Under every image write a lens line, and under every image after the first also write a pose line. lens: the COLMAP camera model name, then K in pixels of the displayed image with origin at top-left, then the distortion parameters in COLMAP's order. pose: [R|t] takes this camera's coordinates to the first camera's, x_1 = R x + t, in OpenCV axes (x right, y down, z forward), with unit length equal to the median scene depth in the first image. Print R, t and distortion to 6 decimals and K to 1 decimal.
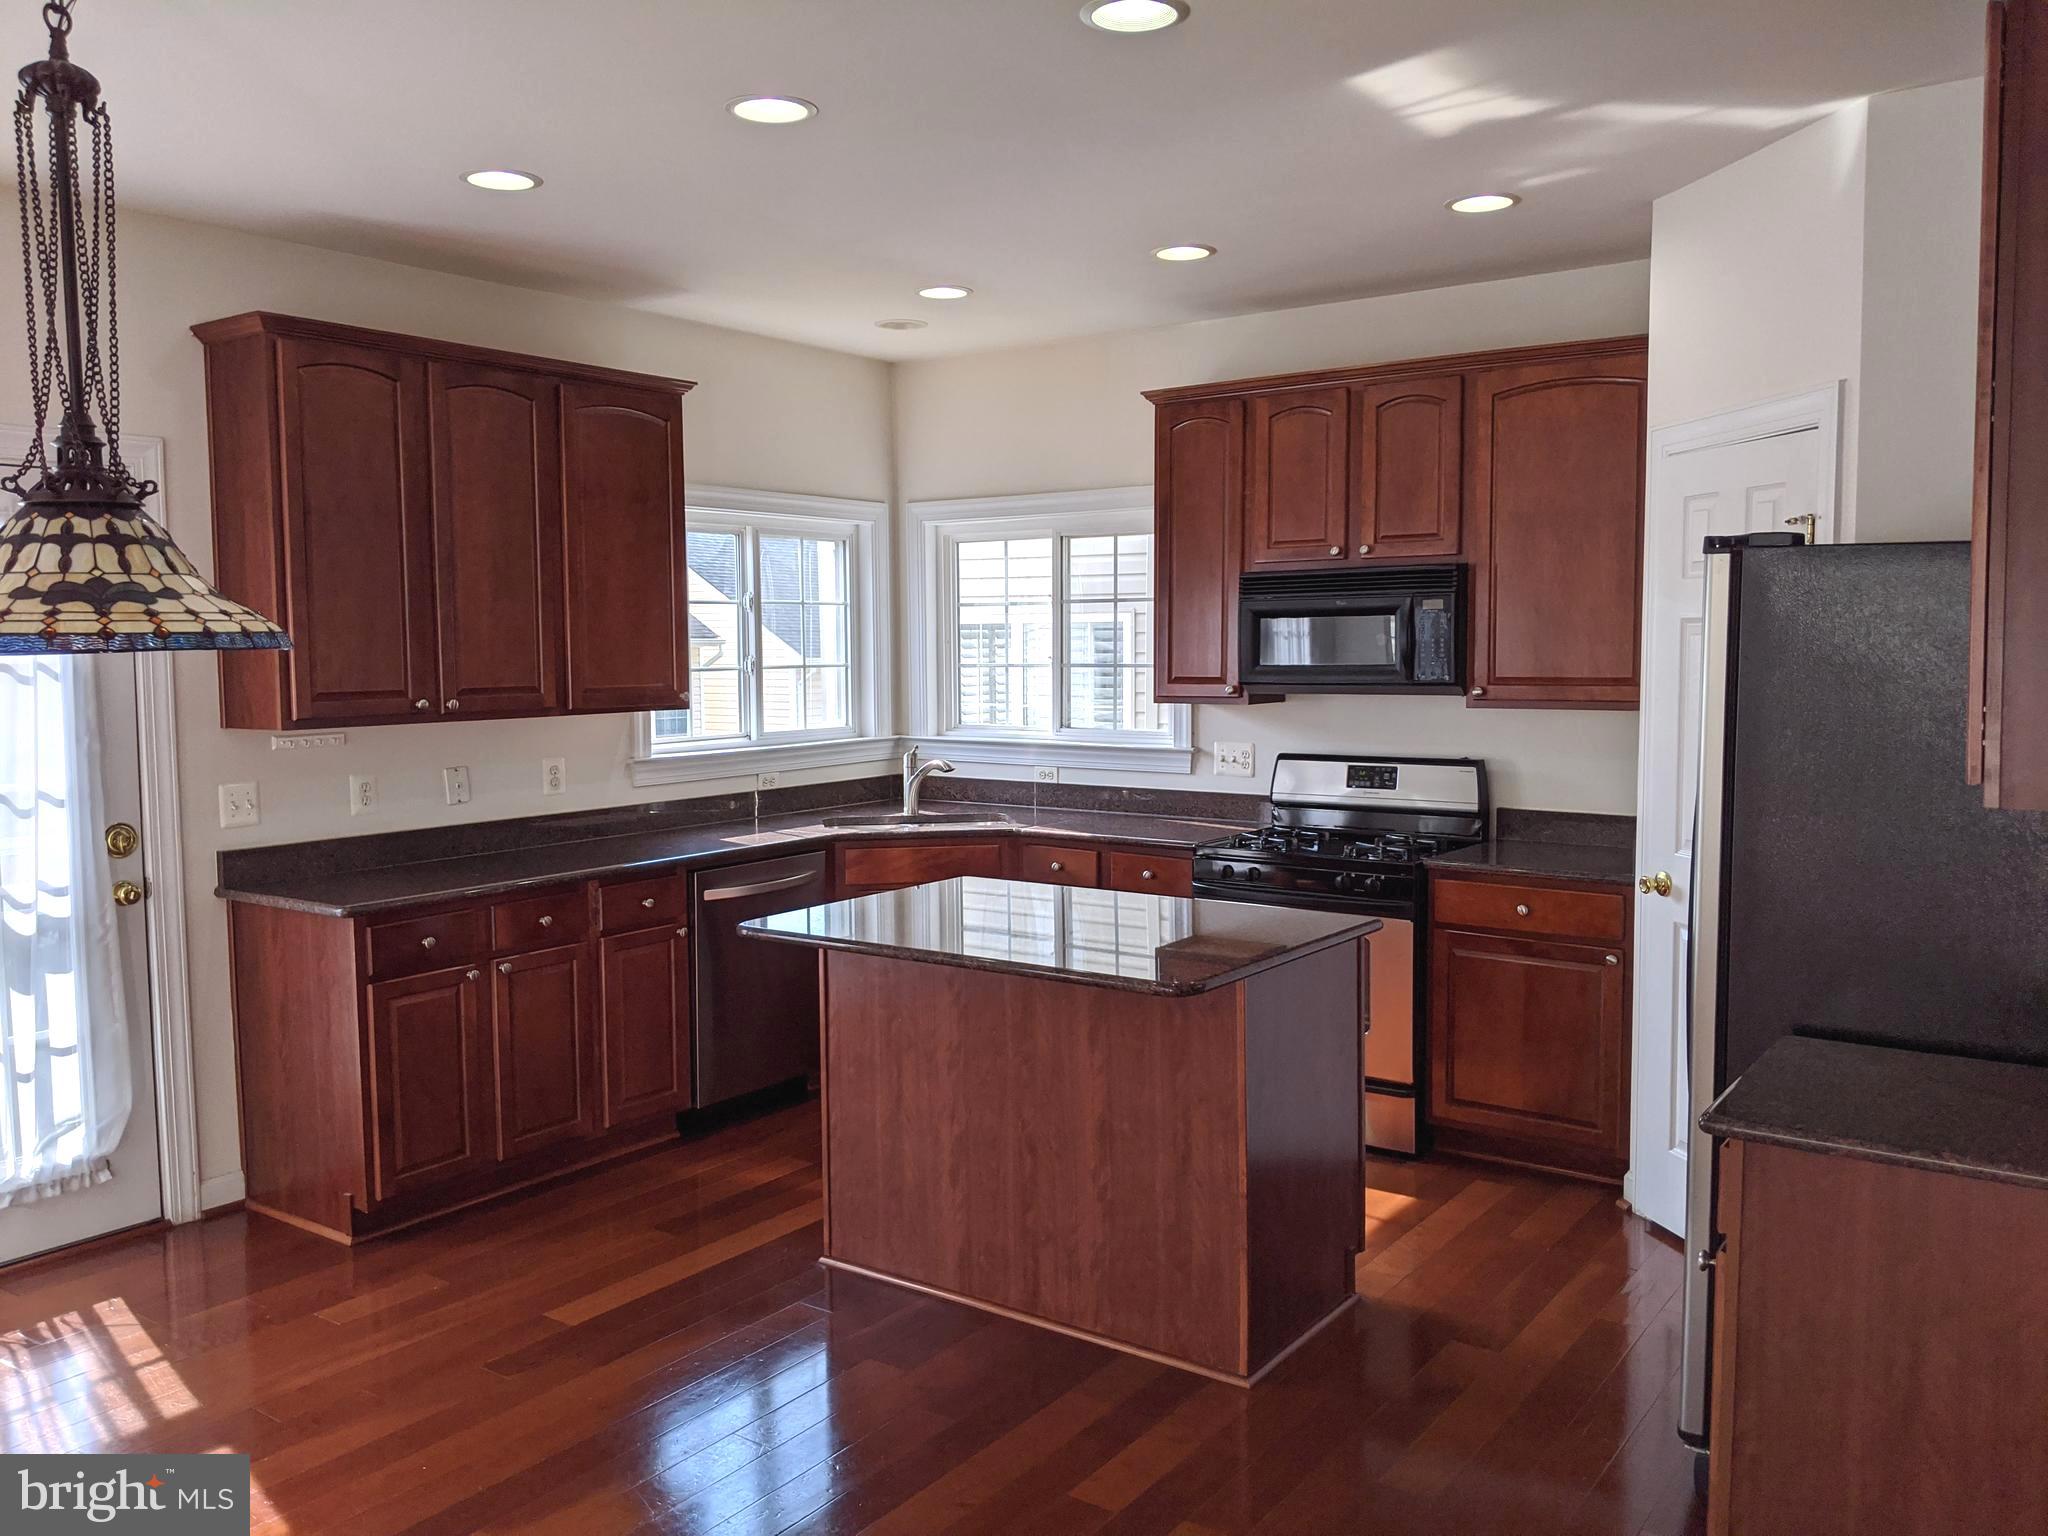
lens RADIAL K [[1629.5, 0, 1005.0], [0, 1629.5, 764.0], [0, 0, 1]] dist [0.049481, -0.109055]
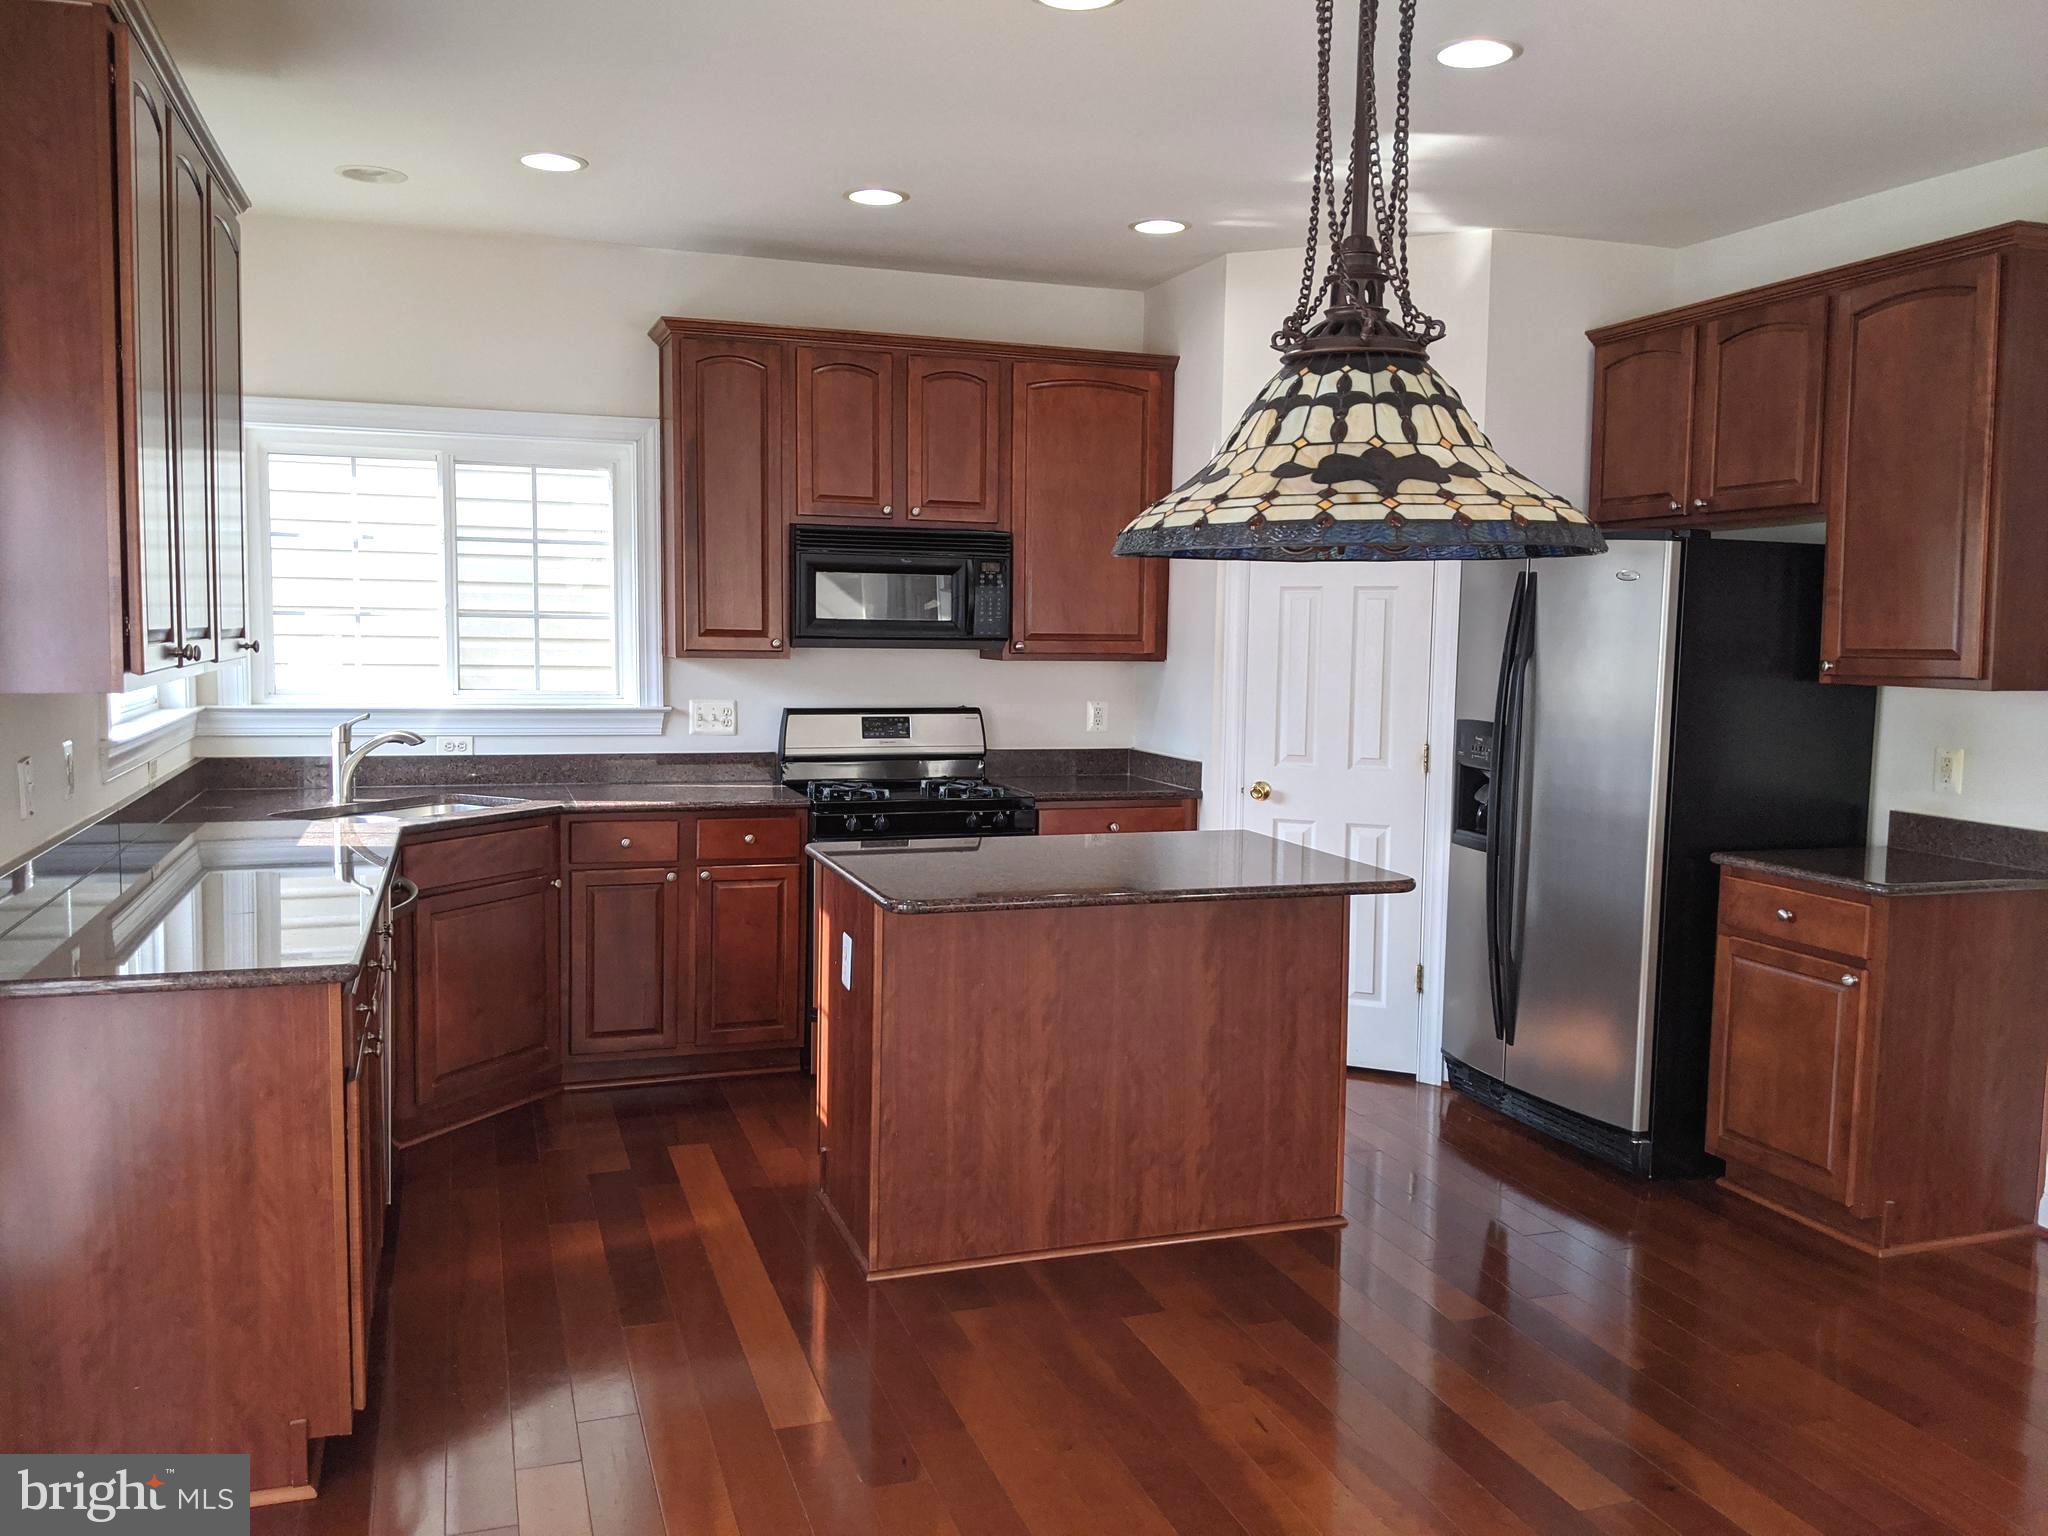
lens RADIAL K [[1629.5, 0, 1024.8], [0, 1629.5, 779.1], [0, 0, 1]] dist [0.049481, -0.109055]
pose [[0.553726, -0.057530, 0.830709, -0.664363], [0.041175, 0.998282, 0.041690, 0.001224], [-0.831681, 0.011119, 0.555143, 0.373375]]
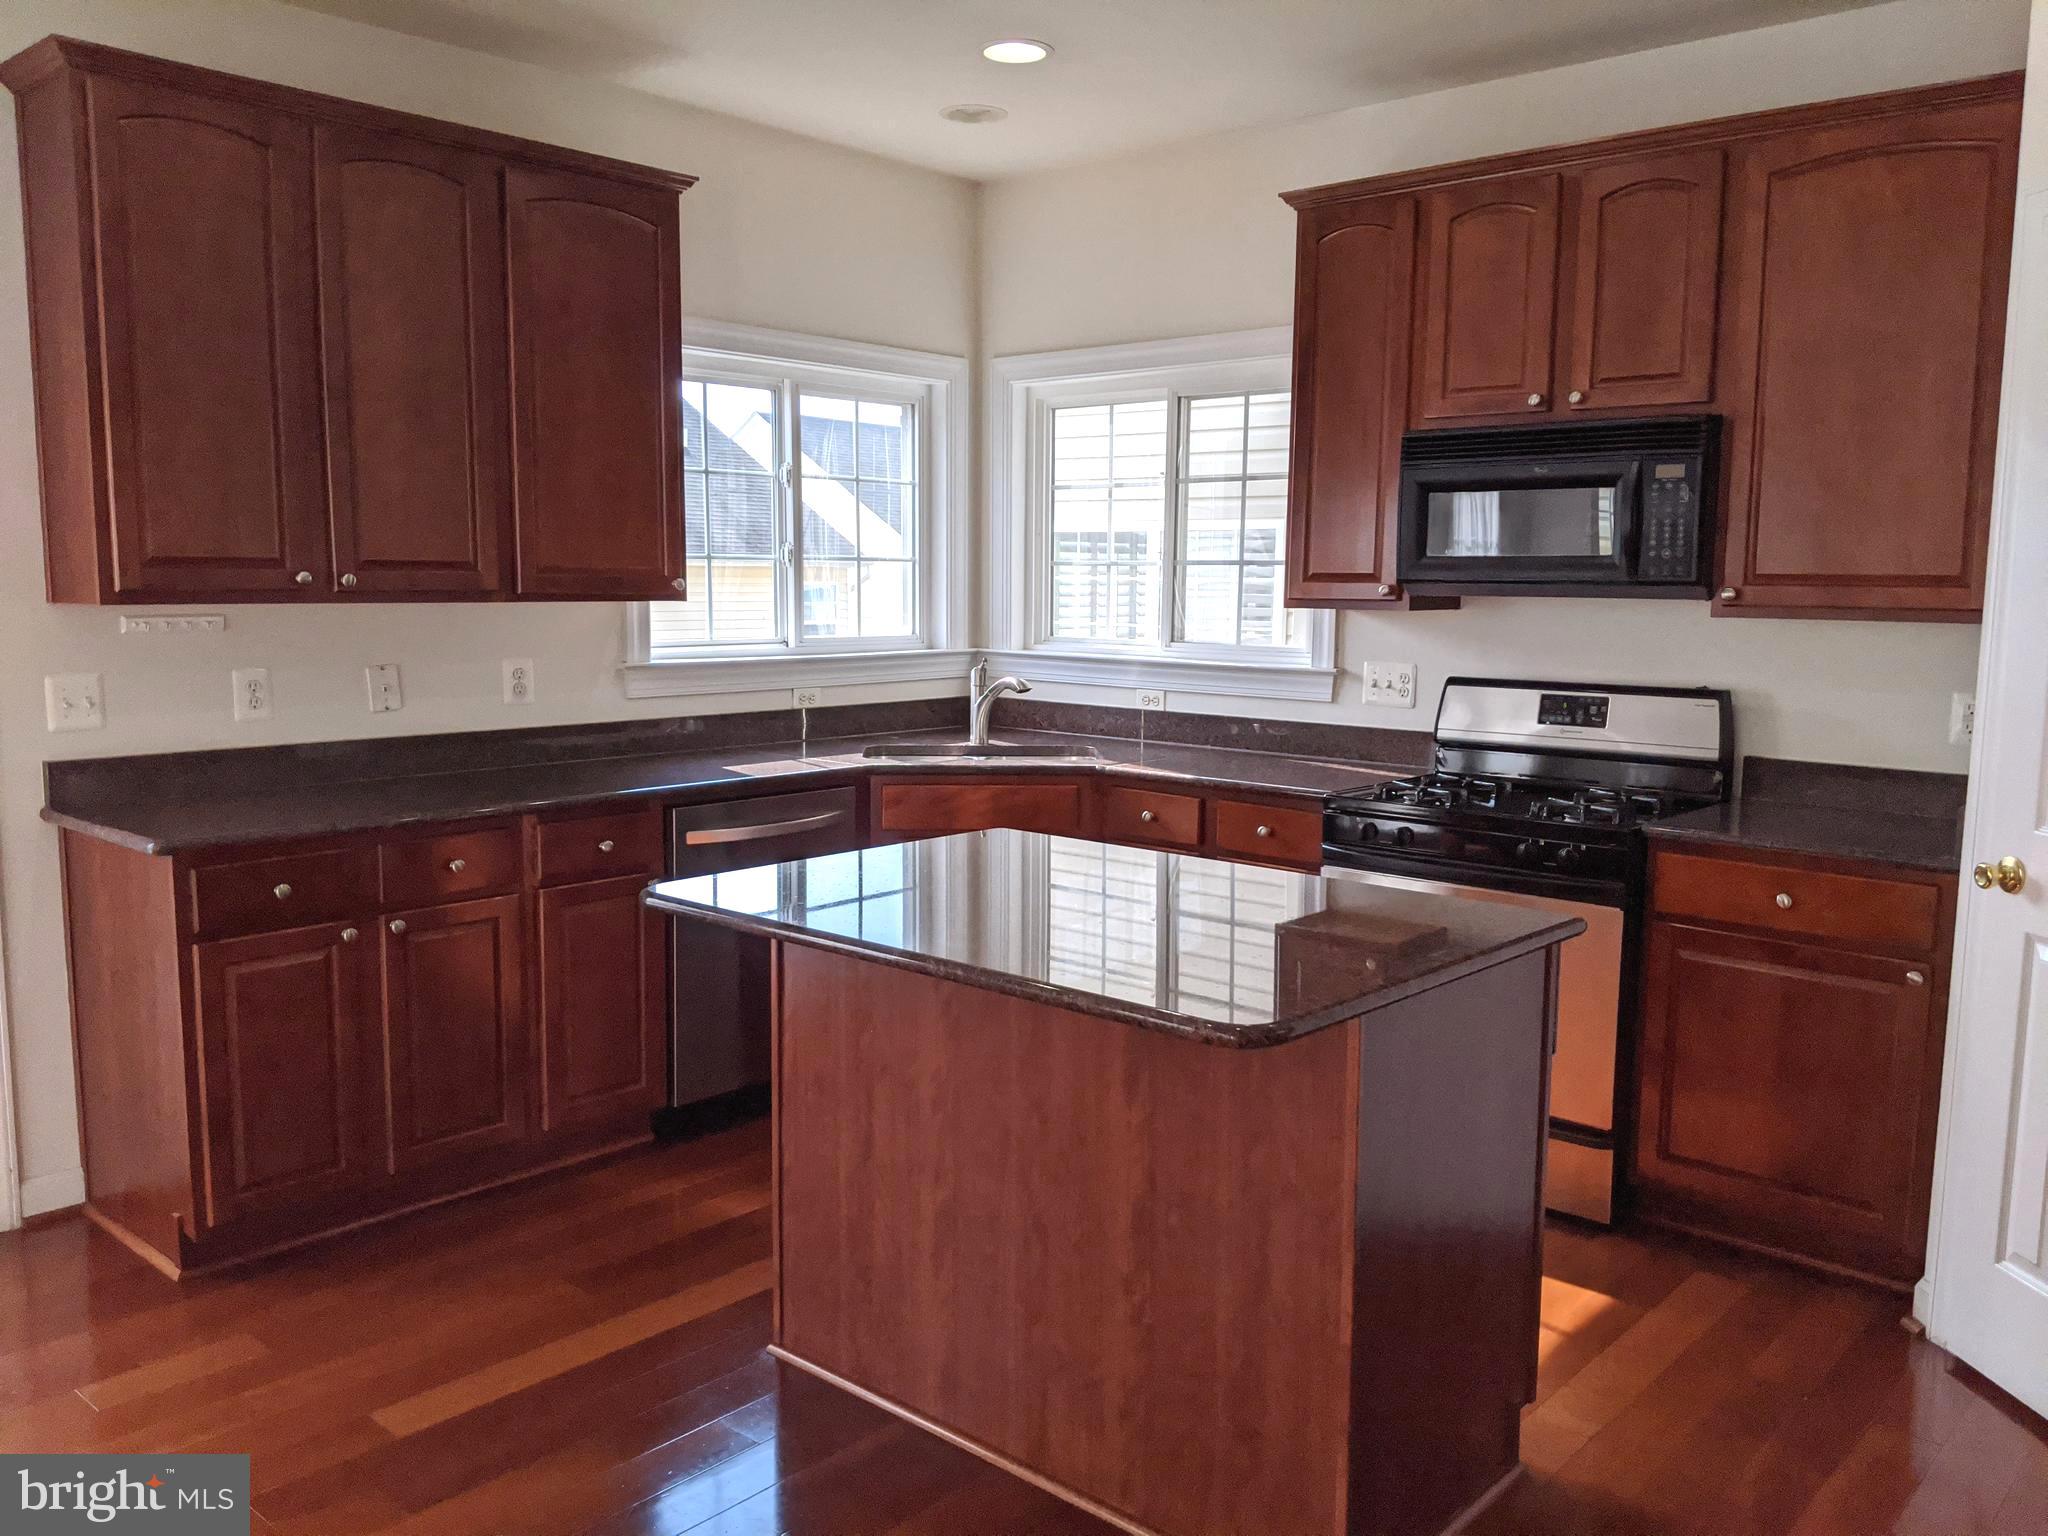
lens RADIAL K [[1629.5, 0, 1025.3], [0, 1629.5, 772.0], [0, 0, 1]] dist [0.049481, -0.109055]
pose [[0.995019, 0.031009, -0.094742, 0.052331], [-0.026781, 0.998602, 0.045576, 0.009453], [0.096023, -0.042812, 0.994458, 0.253921]]
